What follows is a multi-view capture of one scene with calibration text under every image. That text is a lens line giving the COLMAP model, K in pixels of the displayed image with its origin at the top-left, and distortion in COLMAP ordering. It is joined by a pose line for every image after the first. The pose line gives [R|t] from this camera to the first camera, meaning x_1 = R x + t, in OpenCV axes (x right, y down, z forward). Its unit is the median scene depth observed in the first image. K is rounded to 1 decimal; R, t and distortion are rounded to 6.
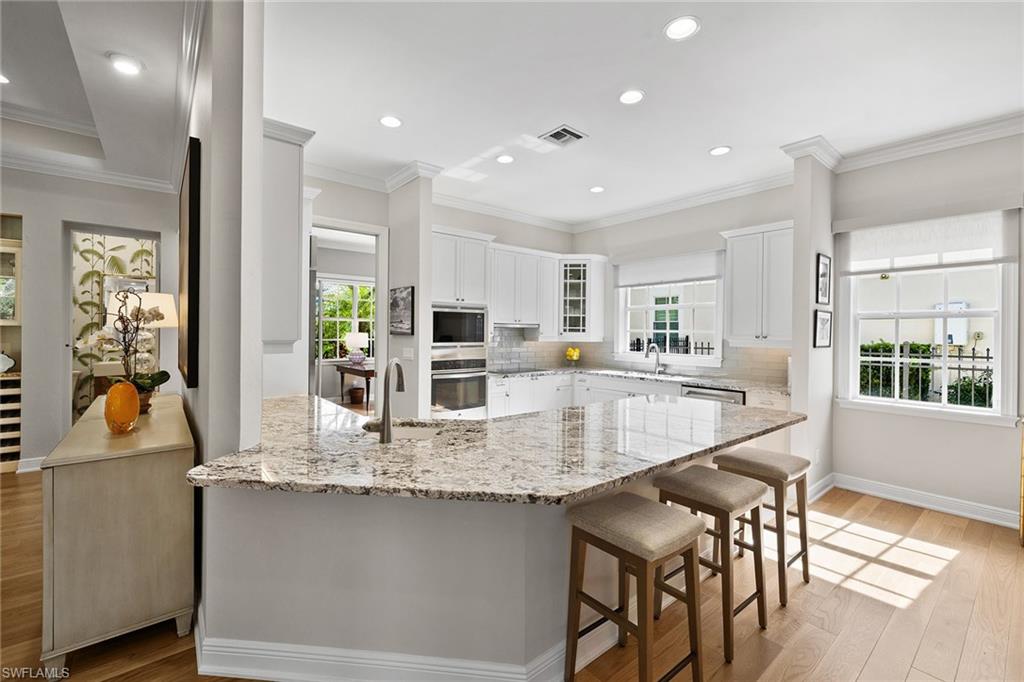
lens RADIAL K [[434.8, 0, 503.7], [0, 434.8, 331.9], [0, 0, 1]] dist [0.001513, 0.000083]
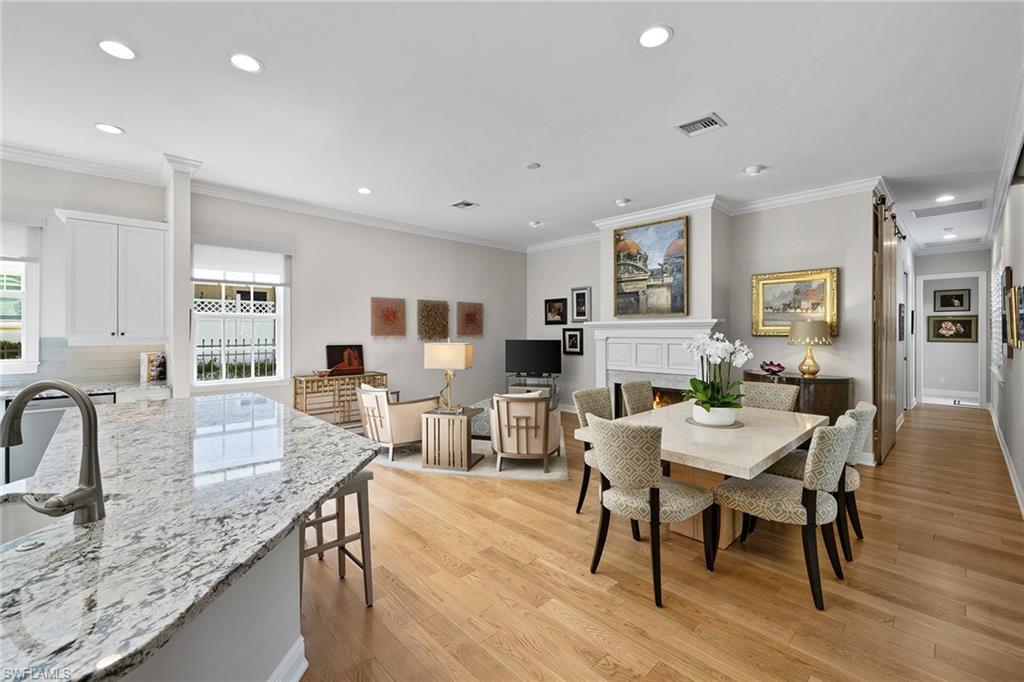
lens RADIAL K [[425.1, 0, 512.5], [0, 425.1, 328.4], [0, 0, 1]] dist [-0.000172, 0.000464]
pose [[-0.091973, -0.003714, 0.995755, -0.544112], [-0.000852, 0.999993, 0.003651, -0.006206], [-0.995761, -0.000513, -0.091976, 0.289631]]
